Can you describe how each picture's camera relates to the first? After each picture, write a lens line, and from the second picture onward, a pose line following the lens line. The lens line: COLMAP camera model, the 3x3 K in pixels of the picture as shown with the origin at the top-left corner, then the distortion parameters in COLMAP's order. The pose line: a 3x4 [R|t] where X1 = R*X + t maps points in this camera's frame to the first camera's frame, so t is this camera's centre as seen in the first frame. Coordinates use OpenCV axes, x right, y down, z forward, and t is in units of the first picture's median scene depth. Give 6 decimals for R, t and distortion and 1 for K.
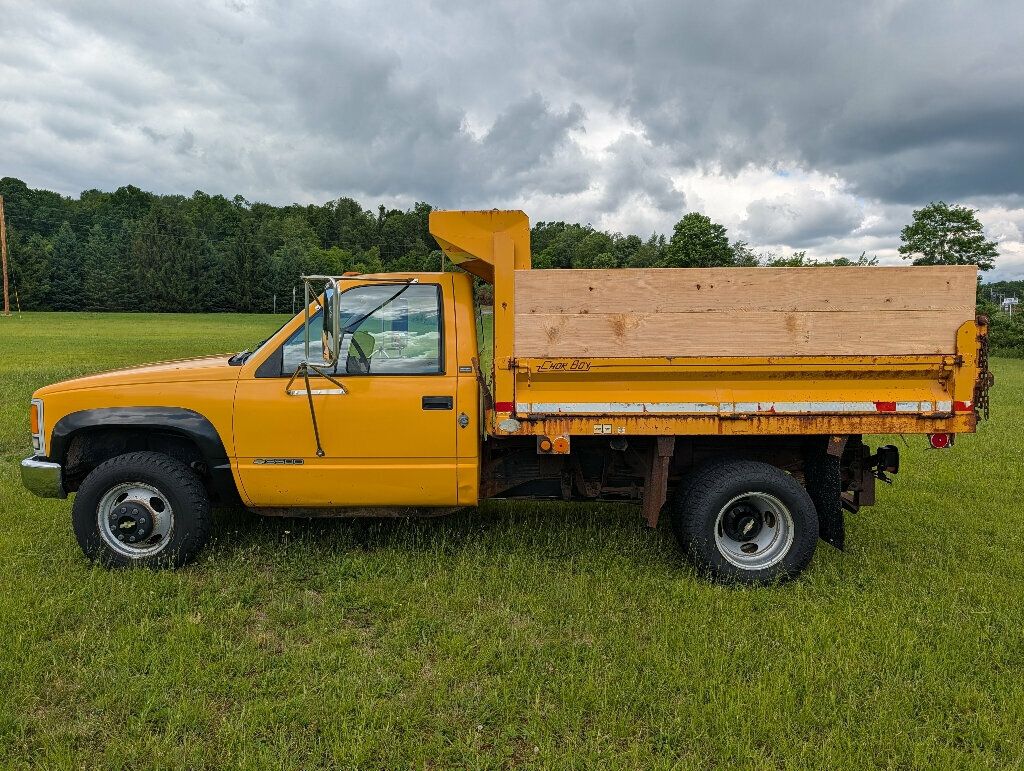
lens RADIAL K [[763.6, 0, 466.7], [0, 763.6, 384.6], [0, 0, 1]] dist [0.001105, -0.008190]
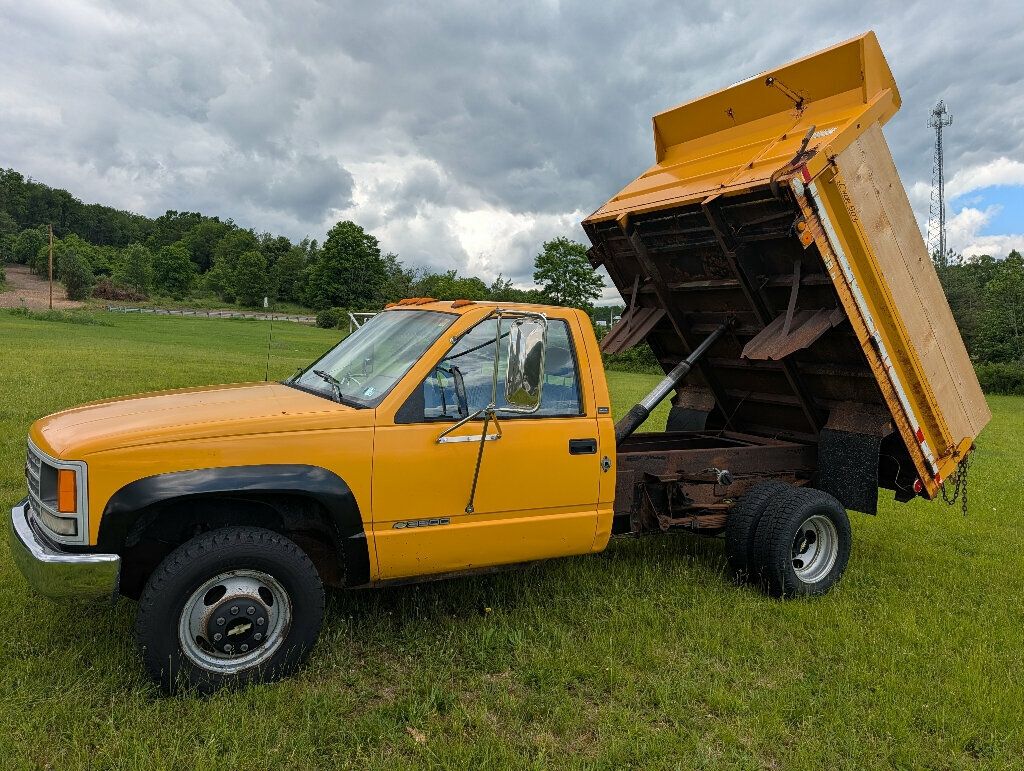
lens RADIAL K [[756.4, 0, 512.0], [0, 756.4, 385.5], [0, 0, 1]] dist [0.010768, -0.006152]
pose [[0.860815, 0.005710, 0.508886, -0.581000], [-0.004514, 0.999983, -0.003586, -0.046442], [-0.508898, 0.000789, 0.860826, 0.244845]]
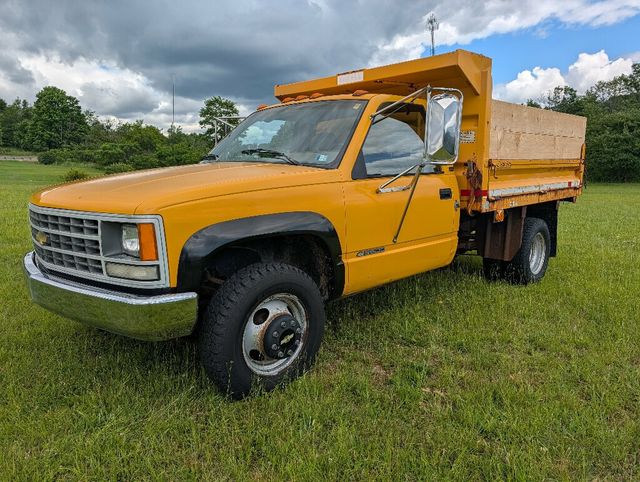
lens RADIAL K [[472.7, 0, 320.0], [0, 472.7, 241.0], [0, 0, 1]] dist [0.010768, -0.006152]
pose [[0.676523, -0.115114, 0.727368, -0.816774], [0.059776, 0.993032, 0.101560, 0.007611], [-0.733991, -0.025229, 0.678690, 0.575346]]
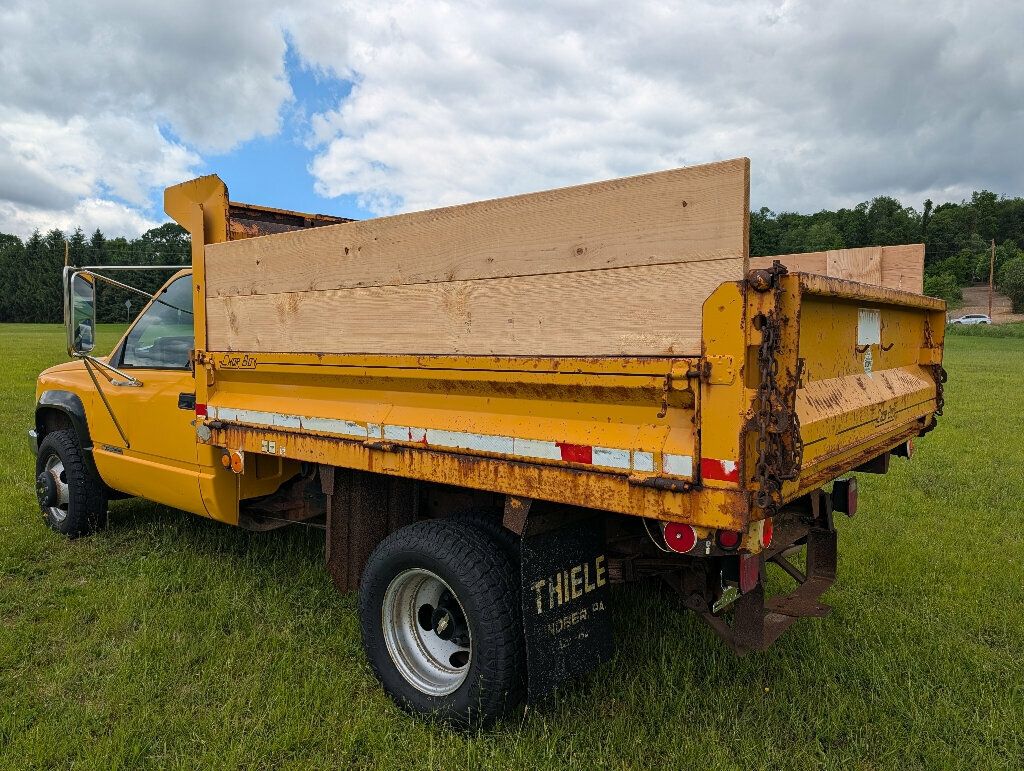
lens RADIAL K [[719.6, 0, 480.5], [0, 719.6, 389.4], [0, 0, 1]] dist [0.032693, -0.000038]
pose [[0.789897, 0.045733, -0.611531, 0.745571], [-0.047165, 0.998792, 0.013773, -0.017964], [0.611423, 0.017964, 0.791100, 0.528831]]
